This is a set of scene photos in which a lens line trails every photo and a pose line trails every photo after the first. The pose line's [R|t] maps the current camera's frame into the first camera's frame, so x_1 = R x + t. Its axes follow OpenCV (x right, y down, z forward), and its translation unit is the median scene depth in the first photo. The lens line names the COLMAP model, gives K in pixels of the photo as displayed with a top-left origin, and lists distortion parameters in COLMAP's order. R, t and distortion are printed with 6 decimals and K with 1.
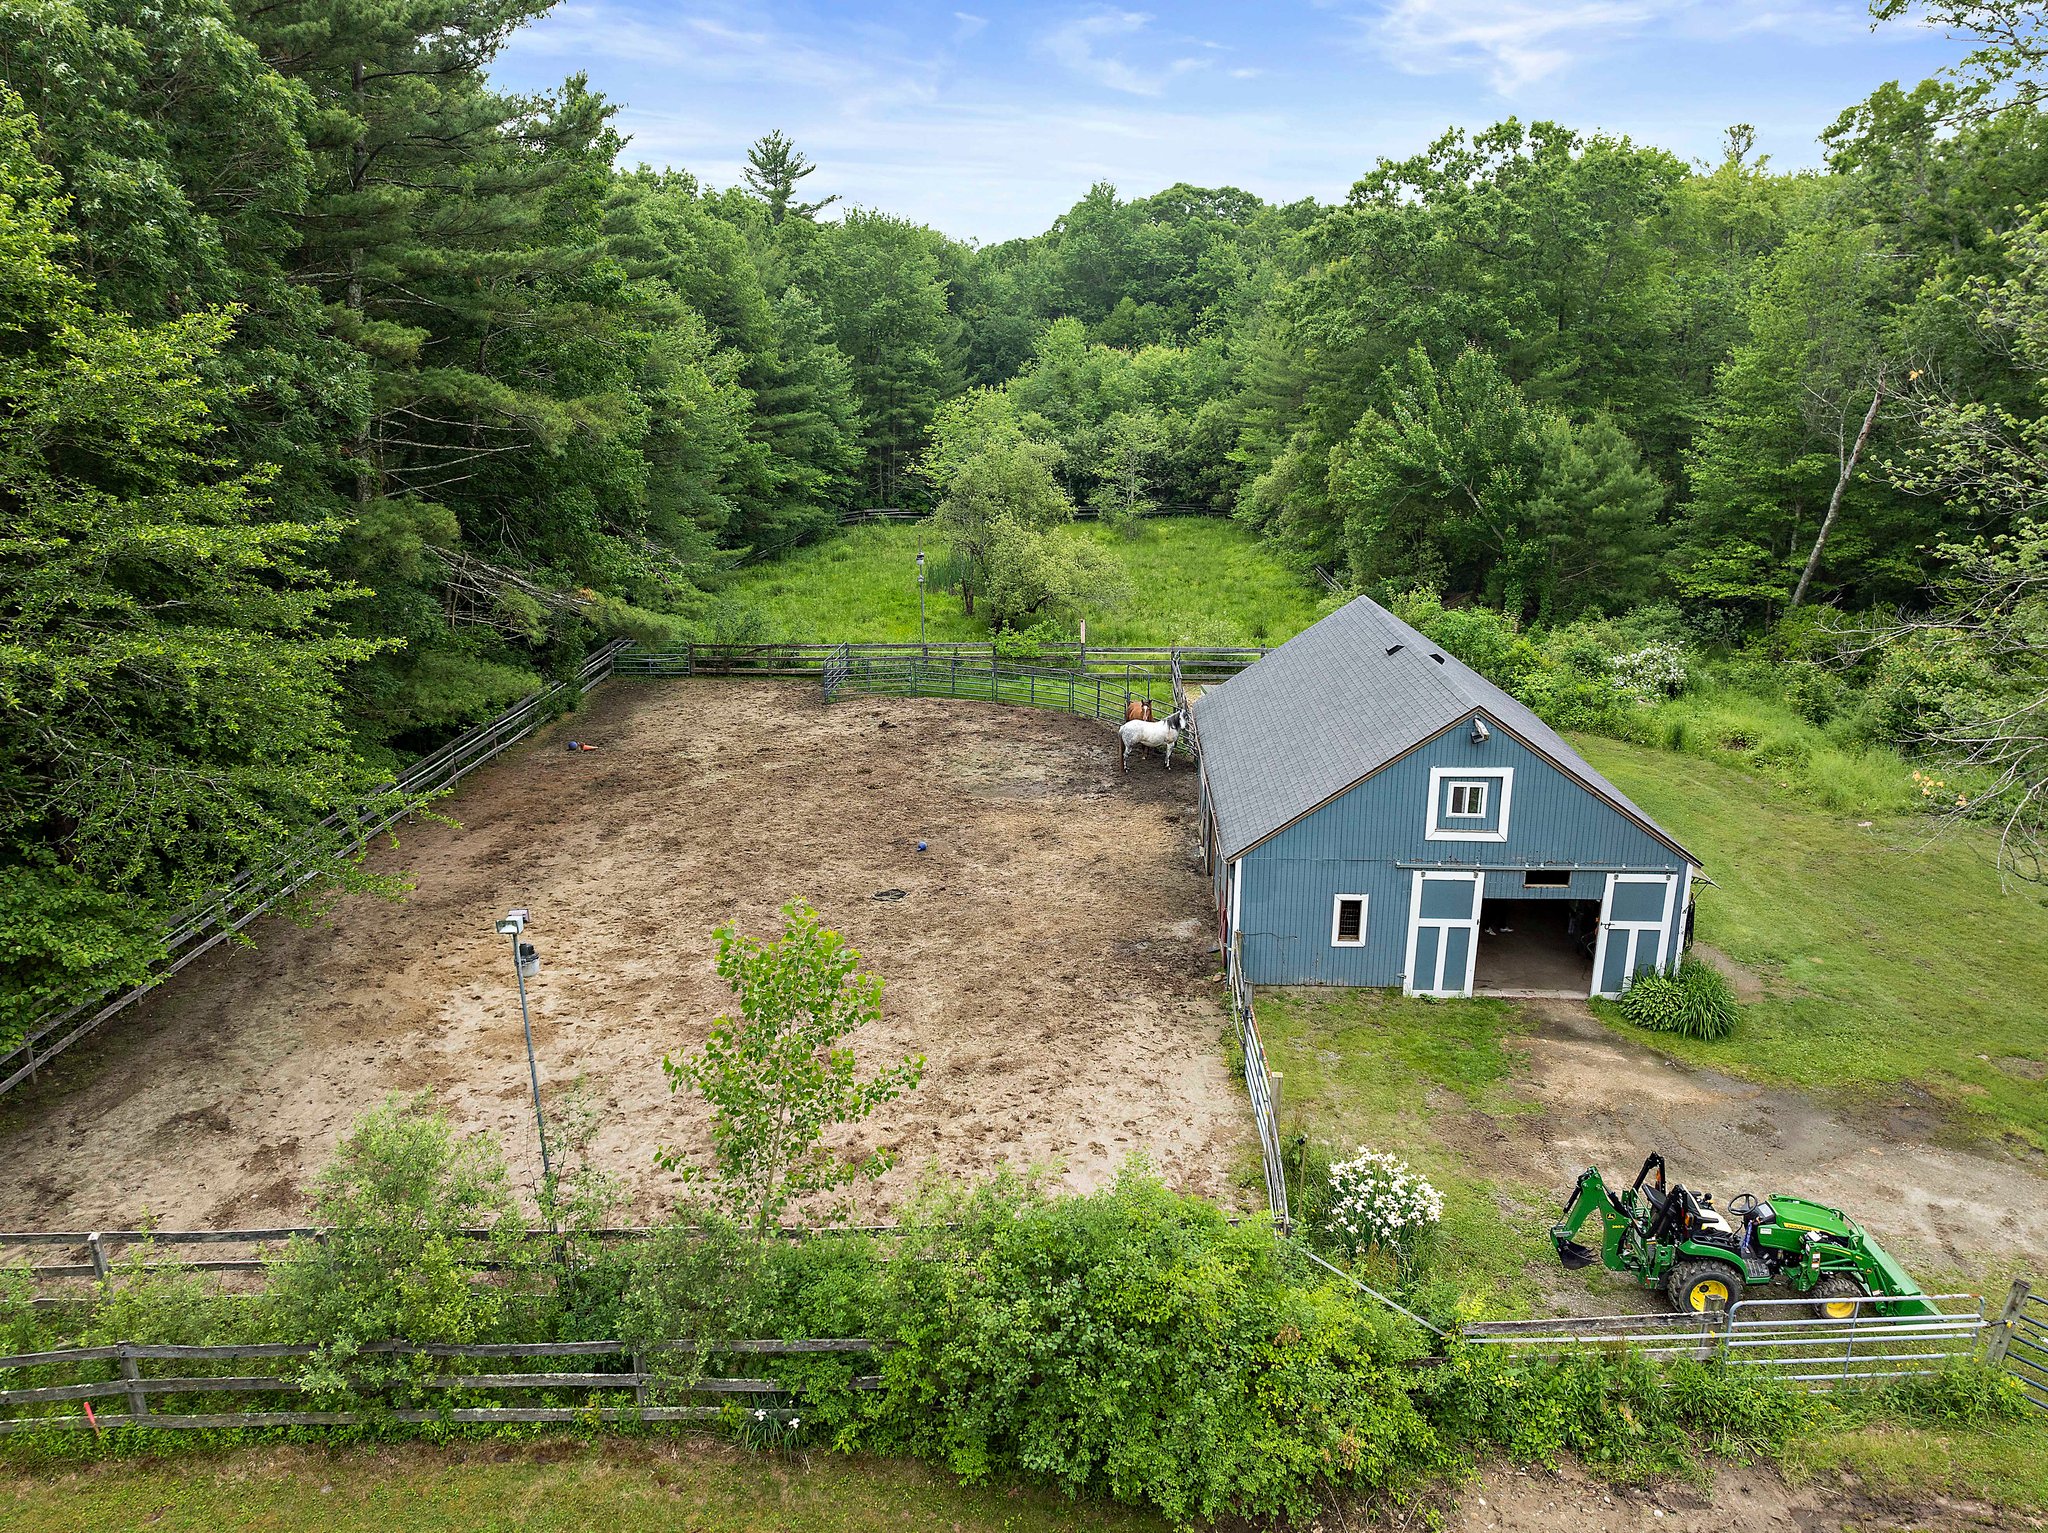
lens RADIAL K [[1445.7, 0, 1024.0], [0, 1445.7, 766.5], [0, 0, 1]] dist [-0.014847, -0.027073]
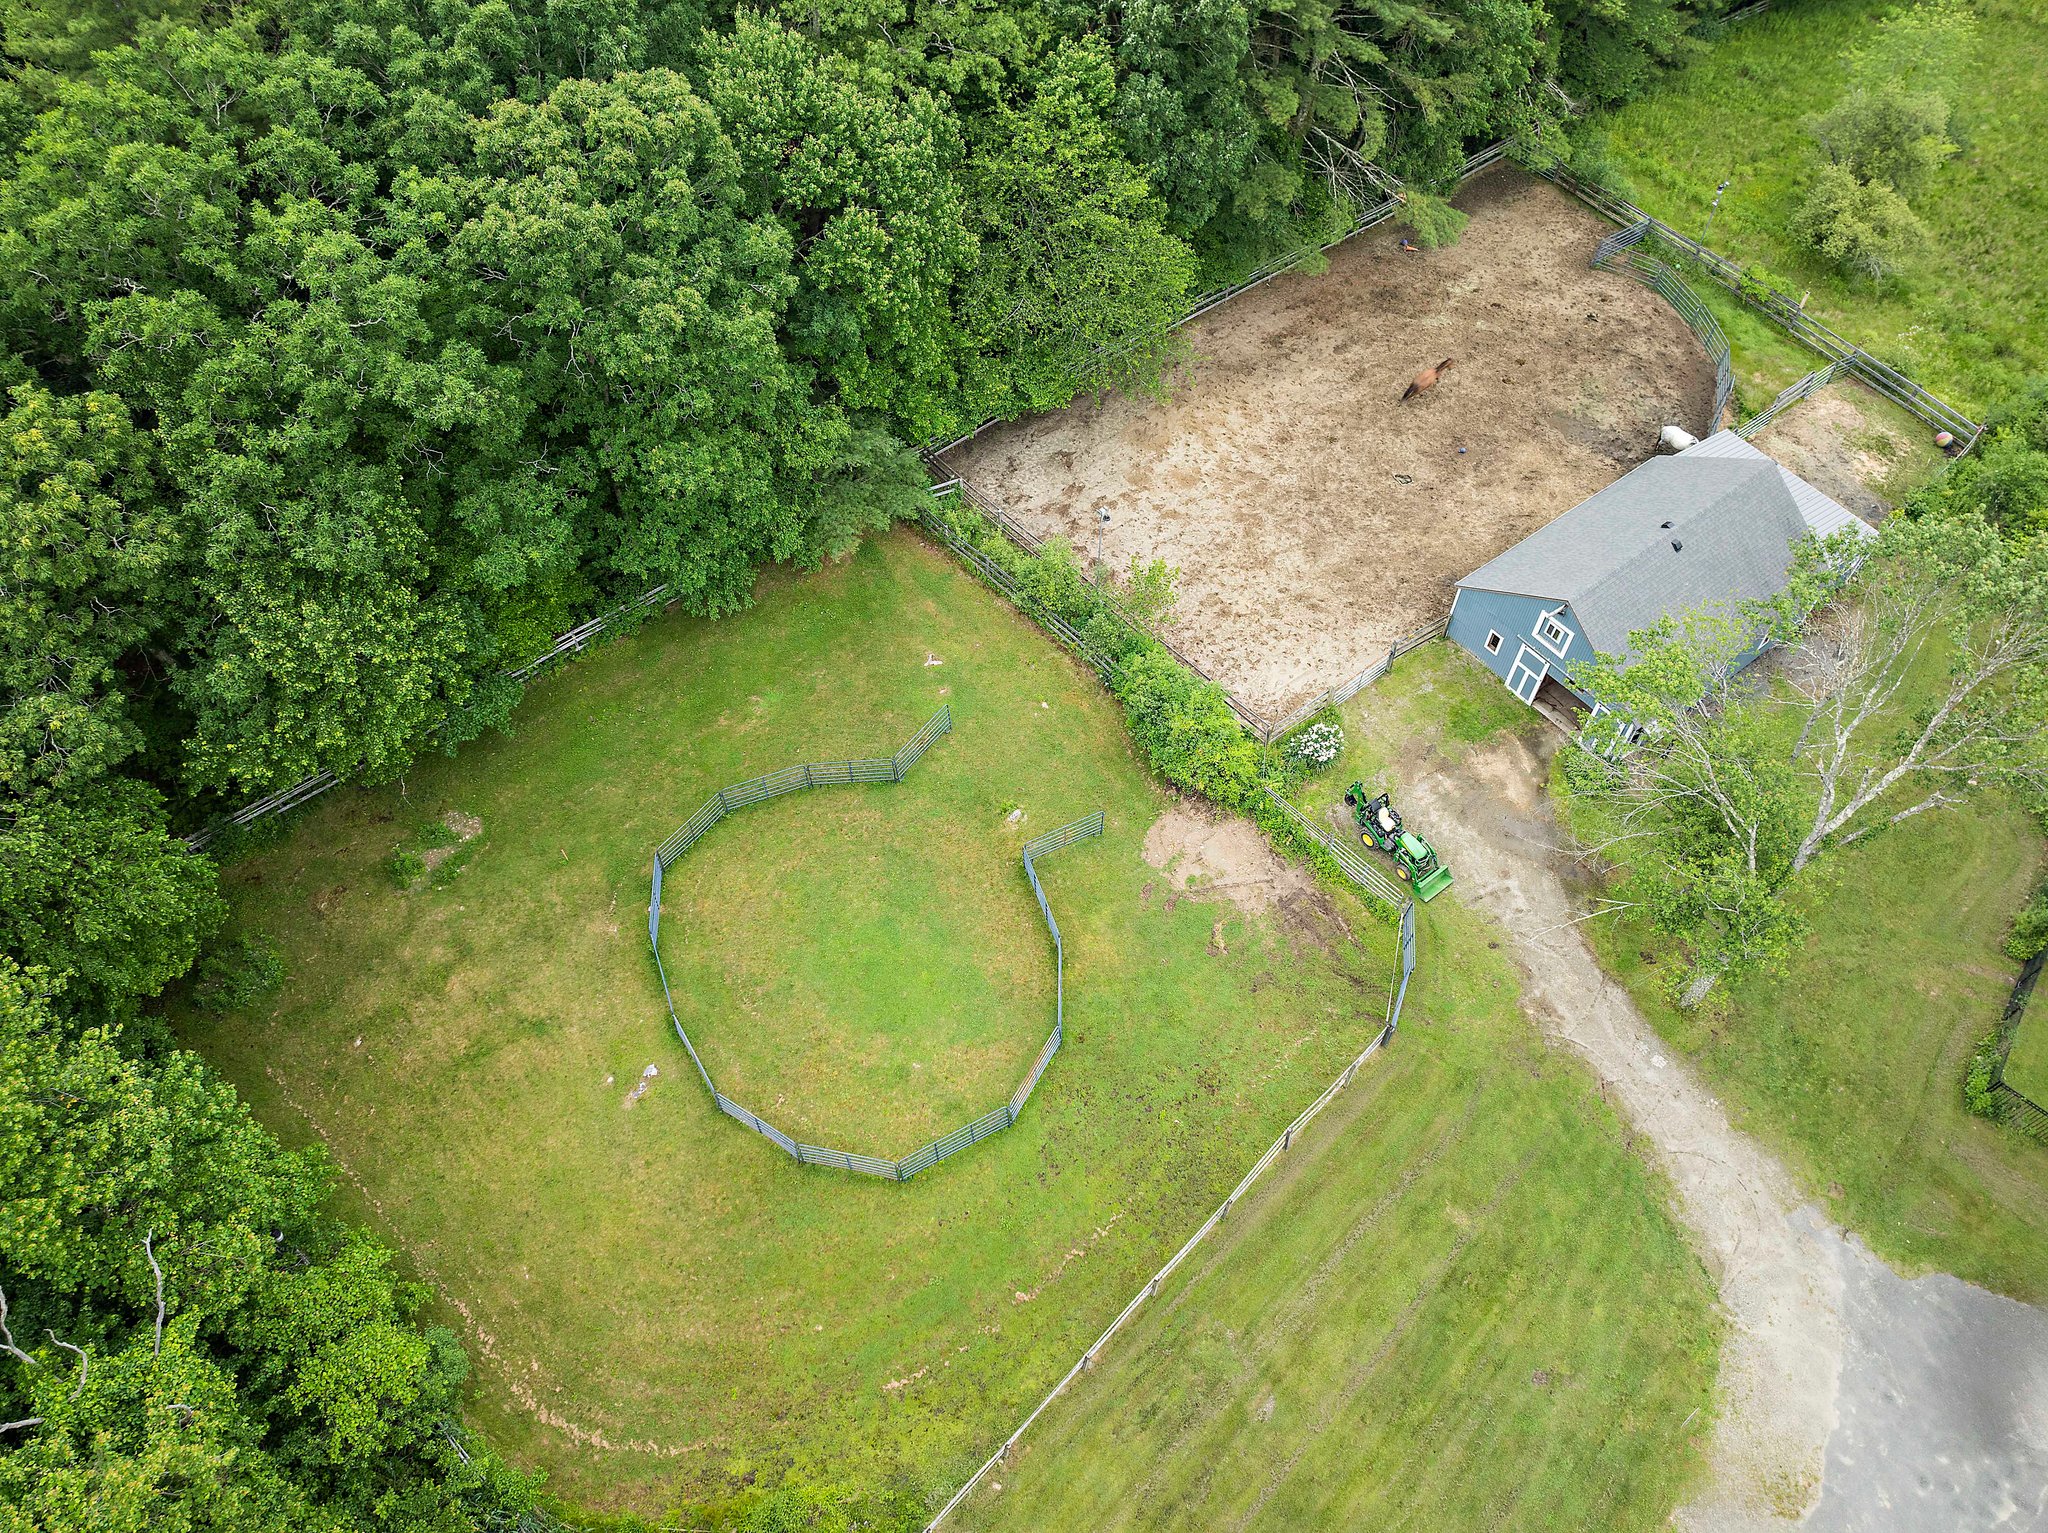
lens RADIAL K [[1445.7, 0, 1024.0], [0, 1445.7, 766.5], [0, 0, 1]] dist [-0.014847, -0.027073]
pose [[0.651054, 0.619992, -0.437880, 0.751545], [-0.221156, 0.706809, 0.671946, -0.937333], [0.726098, -0.340633, 0.597285, -0.714750]]
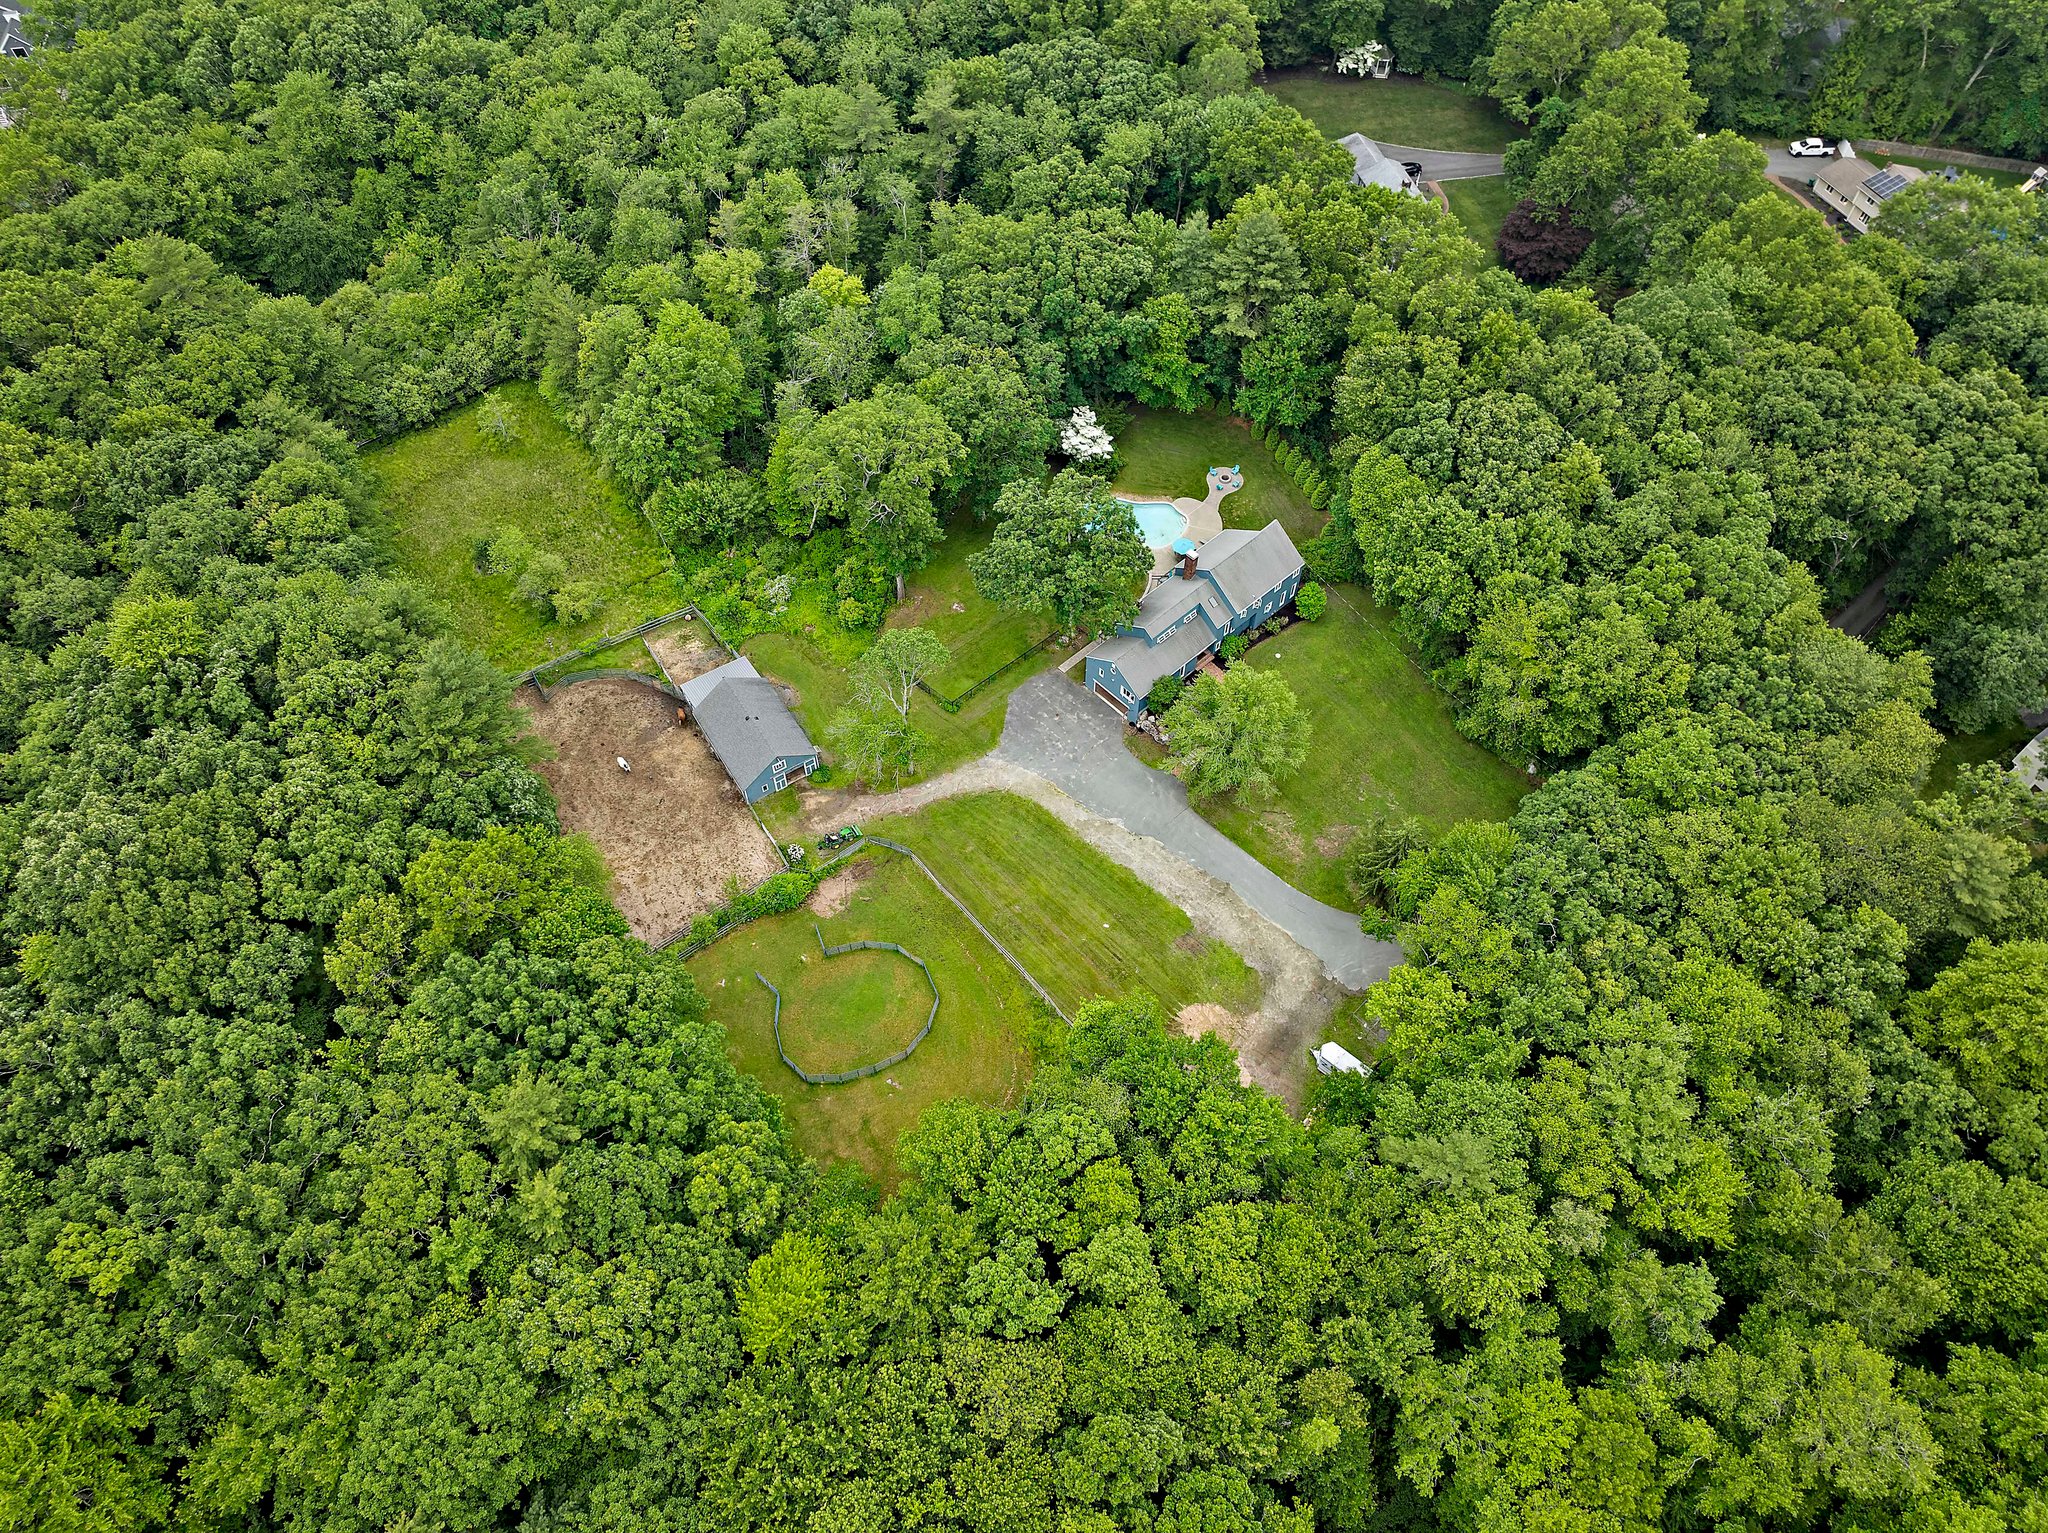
lens RADIAL K [[1442.2, 0, 1022.6], [0, 1442.2, 770.7], [0, 0, 1]] dist [-0.047721, 0.022974]
pose [[0.807645, -0.481793, 0.339977, -0.771177], [0.166100, 0.739092, 0.652805, -3.176474], [-0.565791, -0.470764, 0.676950, -3.059464]]
